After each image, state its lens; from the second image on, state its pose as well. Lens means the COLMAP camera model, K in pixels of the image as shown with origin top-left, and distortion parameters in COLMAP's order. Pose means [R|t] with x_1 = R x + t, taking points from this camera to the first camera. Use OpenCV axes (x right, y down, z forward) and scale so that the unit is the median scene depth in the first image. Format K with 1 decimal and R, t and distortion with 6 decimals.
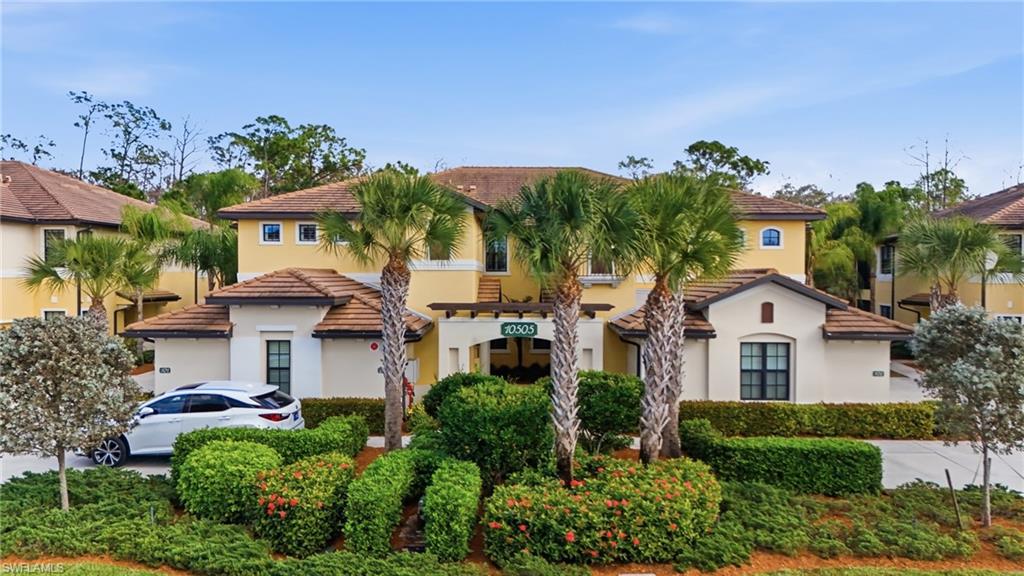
lens RADIAL K [[752.6, 0, 511.0], [0, 752.6, 284.0], [0, 0, 1]] dist [0.087399, -0.092867]
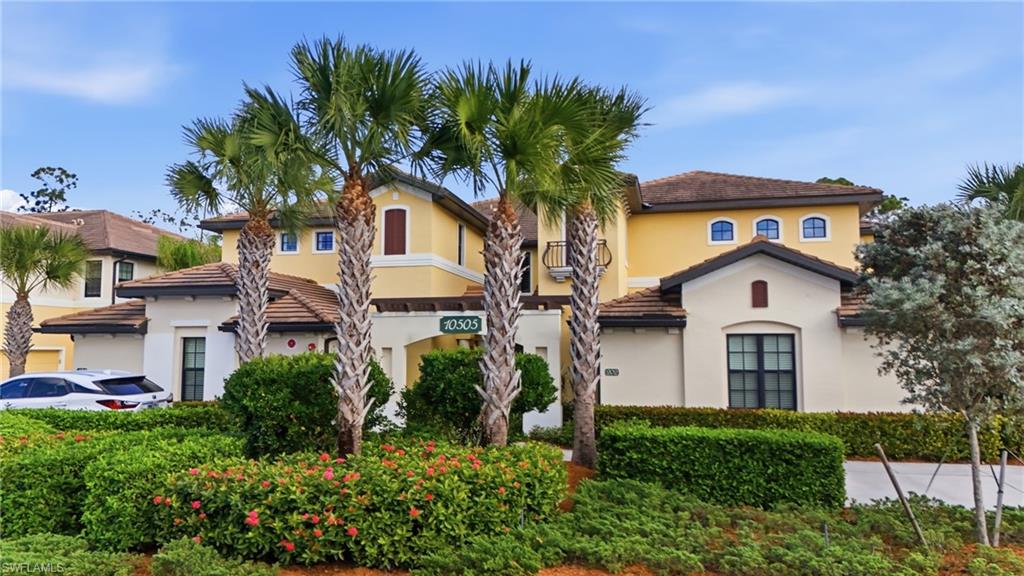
lens RADIAL K [[752.6, 0, 511.0], [0, 752.6, 284.0], [0, 0, 1]] dist [0.087399, -0.092867]
pose [[0.978561, -0.022936, -0.204676, 0.252396], [0.001423, 0.994509, -0.104642, 0.109327], [0.205952, 0.102108, 0.973220, 0.200799]]
